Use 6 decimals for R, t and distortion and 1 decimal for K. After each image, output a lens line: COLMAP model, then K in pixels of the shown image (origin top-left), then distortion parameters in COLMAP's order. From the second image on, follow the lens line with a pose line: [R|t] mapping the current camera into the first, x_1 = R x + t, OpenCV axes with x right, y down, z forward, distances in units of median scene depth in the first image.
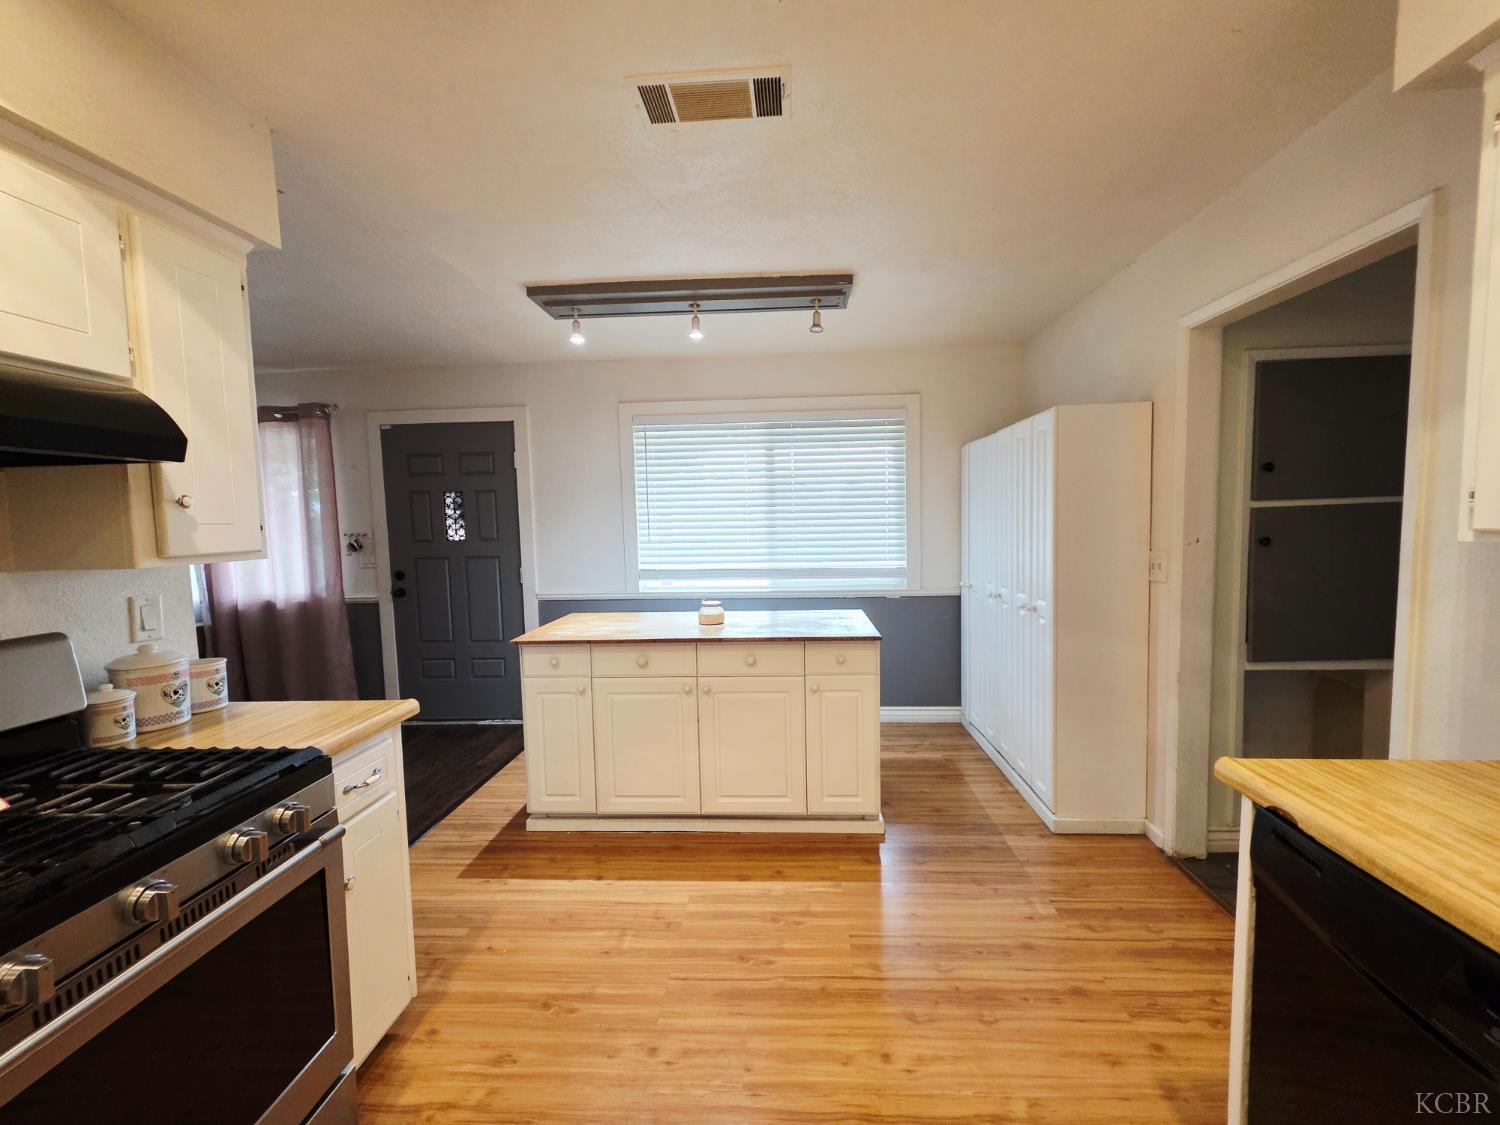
lens RADIAL K [[589.0, 0, 764.7], [0, 589.0, 559.1], [0, 0, 1]] dist [0.001046, 0.000144]
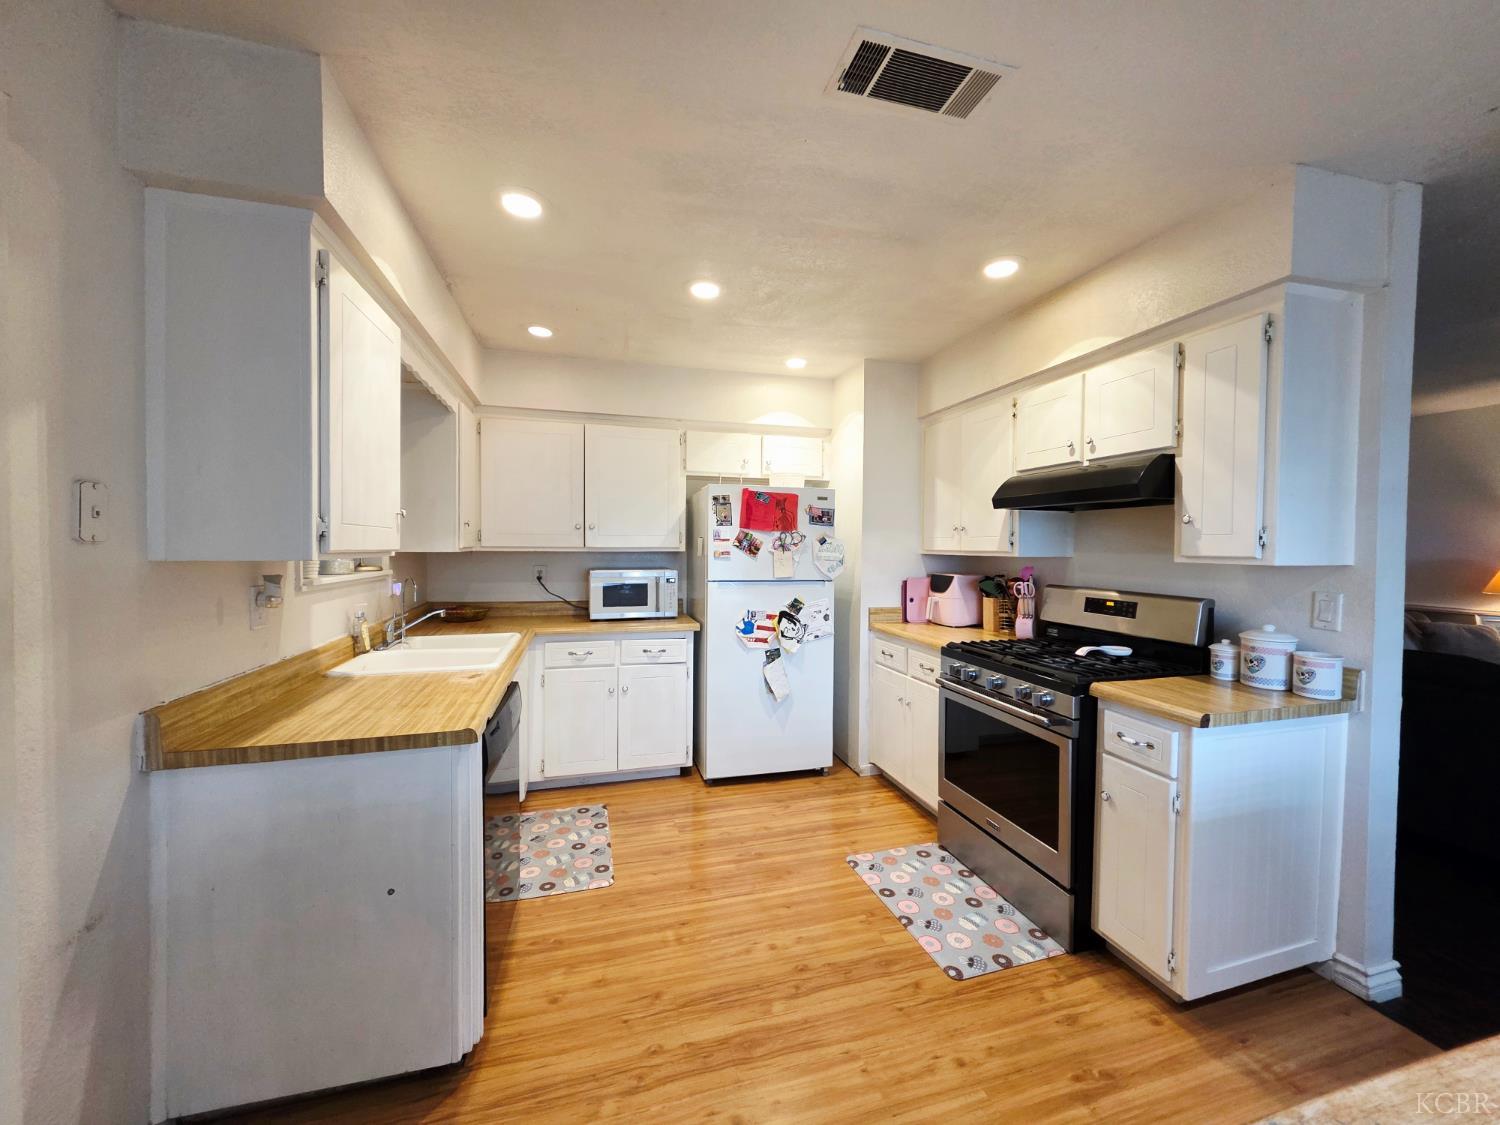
lens RADIAL K [[594.4, 0, 761.8], [0, 594.4, 557.9], [0, 0, 1]] dist [0.001147, 0.000361]
pose [[-0.943696, 0.024579, -0.329901, 0.459229], [-0.007544, 0.995378, 0.095739, -0.121122], [0.330729, 0.092837, -0.939148, 1.825107]]
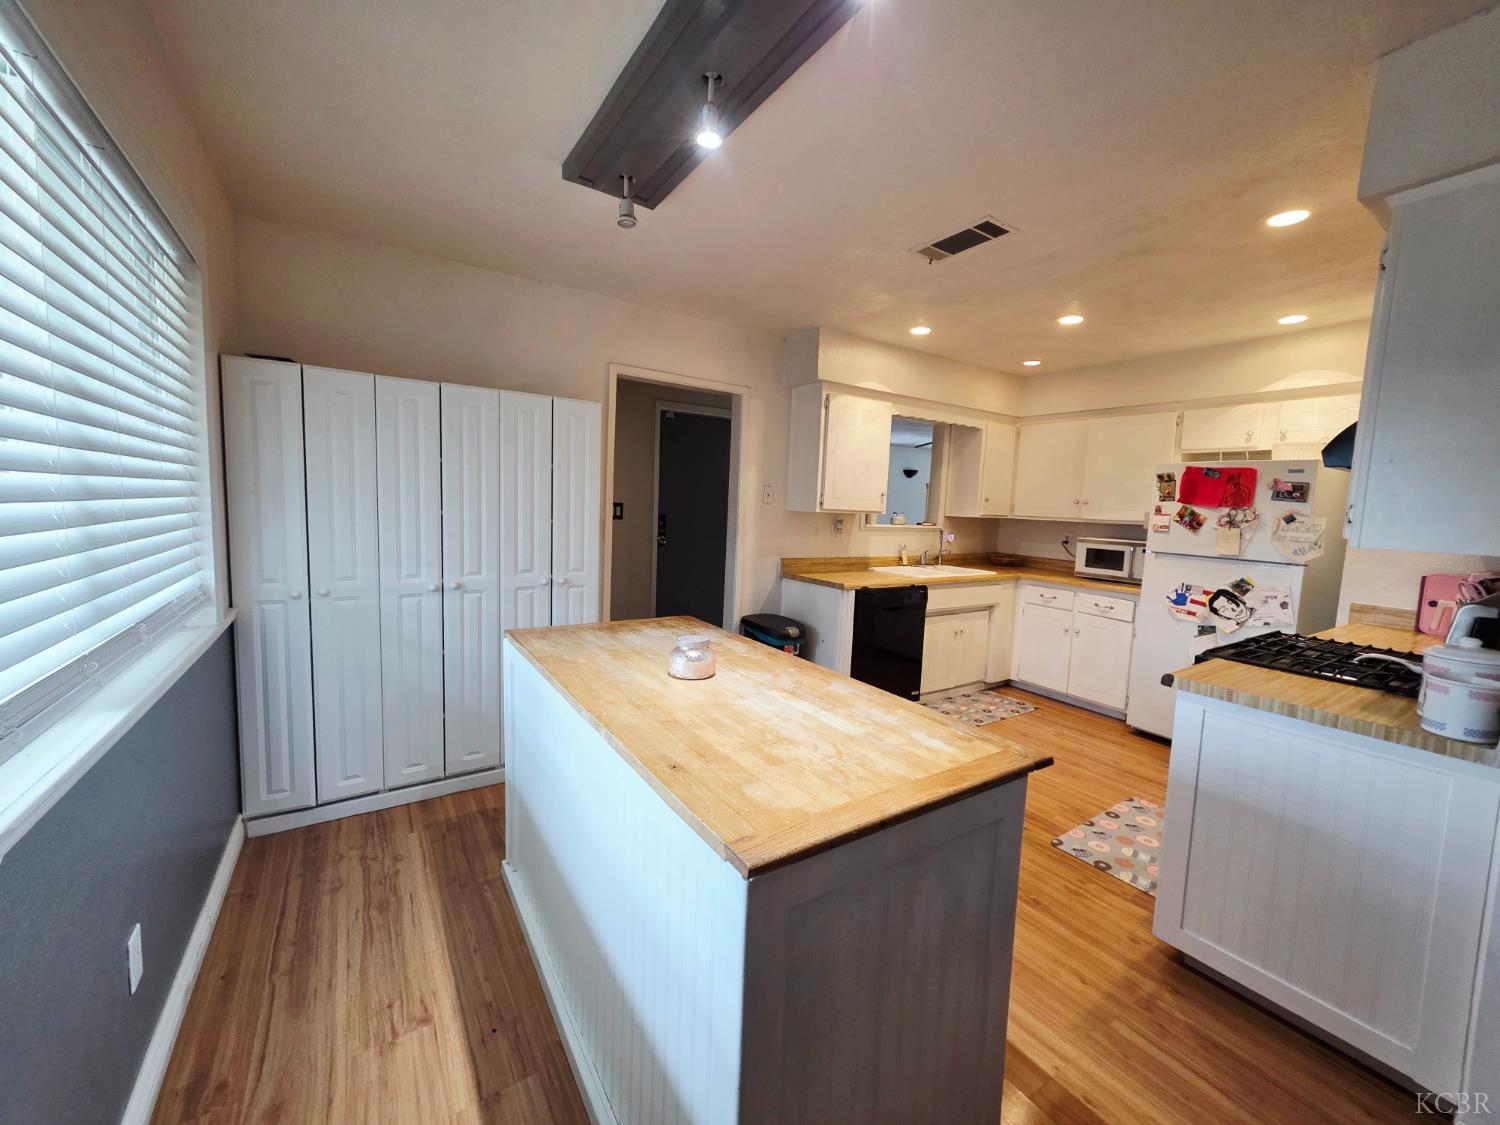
lens RADIAL K [[594.4, 0, 761.8], [0, 594.4, 557.9], [0, 0, 1]] dist [0.001147, 0.000361]
pose [[-0.594675, -0.074443, 0.800512, -1.102213], [0.030203, 0.992932, 0.114774, -0.125459], [-0.803398, 0.092431, -0.588224, 2.414333]]
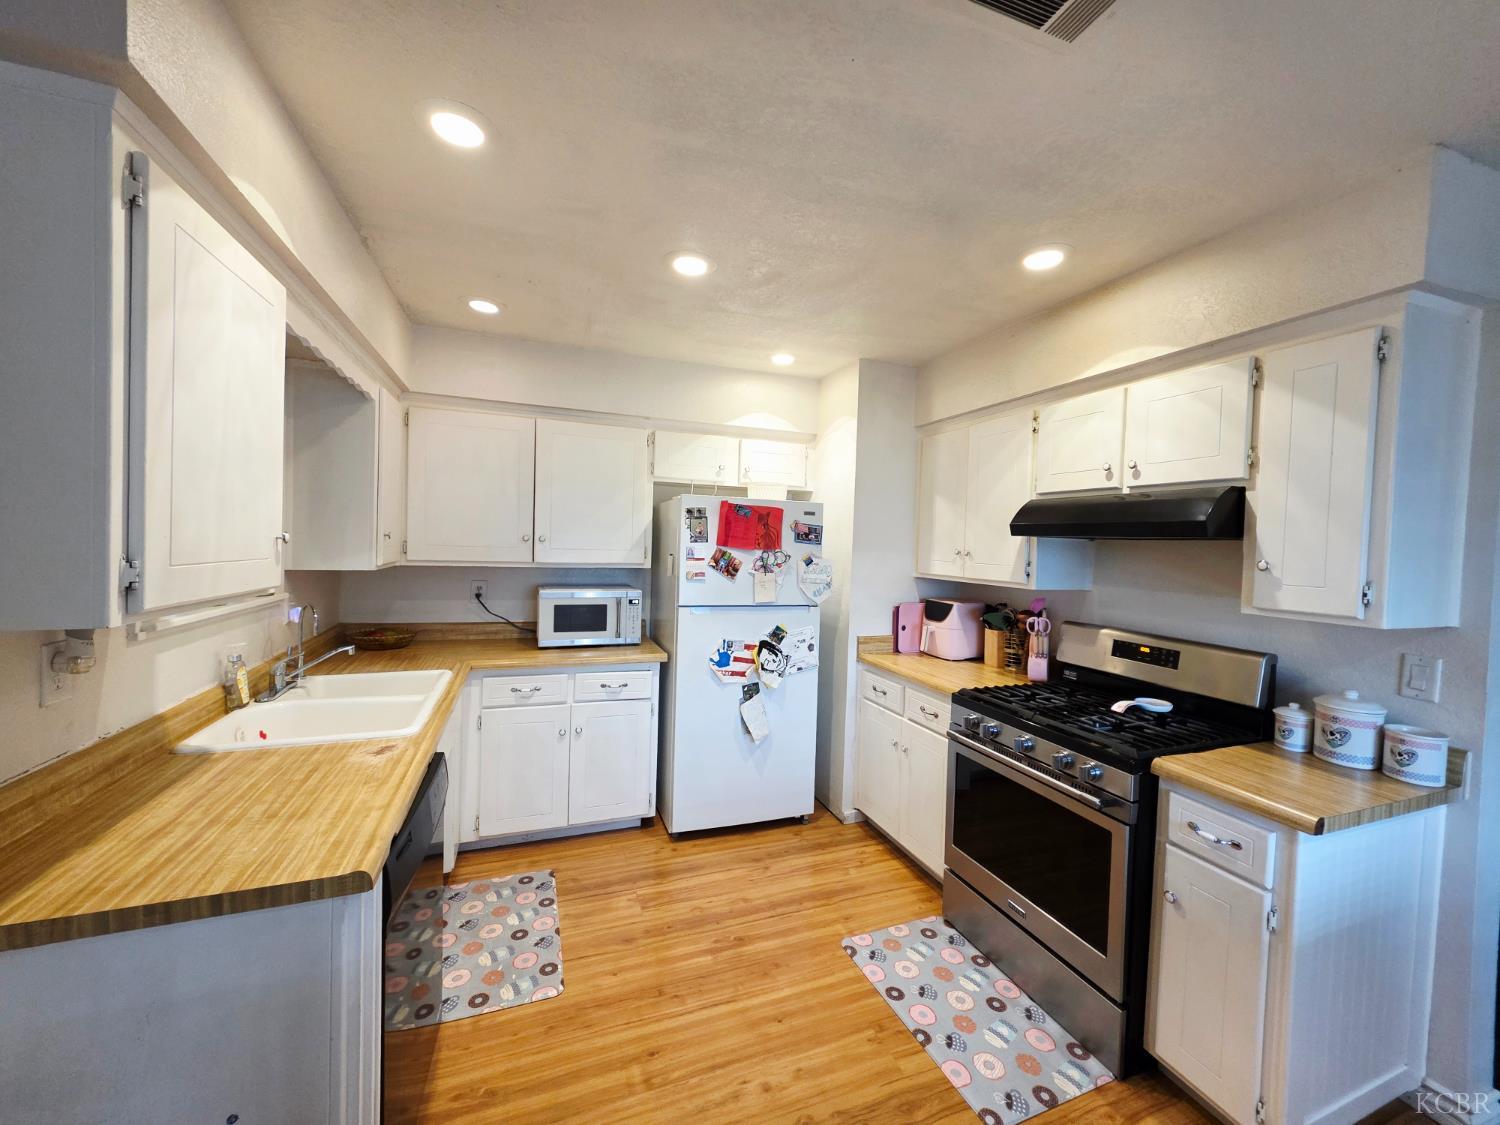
lens RADIAL K [[595.4, 0, 760.9], [0, 595.4, 557.5], [0, 0, 1]] dist [0.000929, -0.000098]
pose [[-0.914961, 0.007017, -0.403482, 0.452335], [-0.036509, 0.994309, 0.100082, -0.180187], [0.401888, 0.106302, -0.909498, 1.527785]]
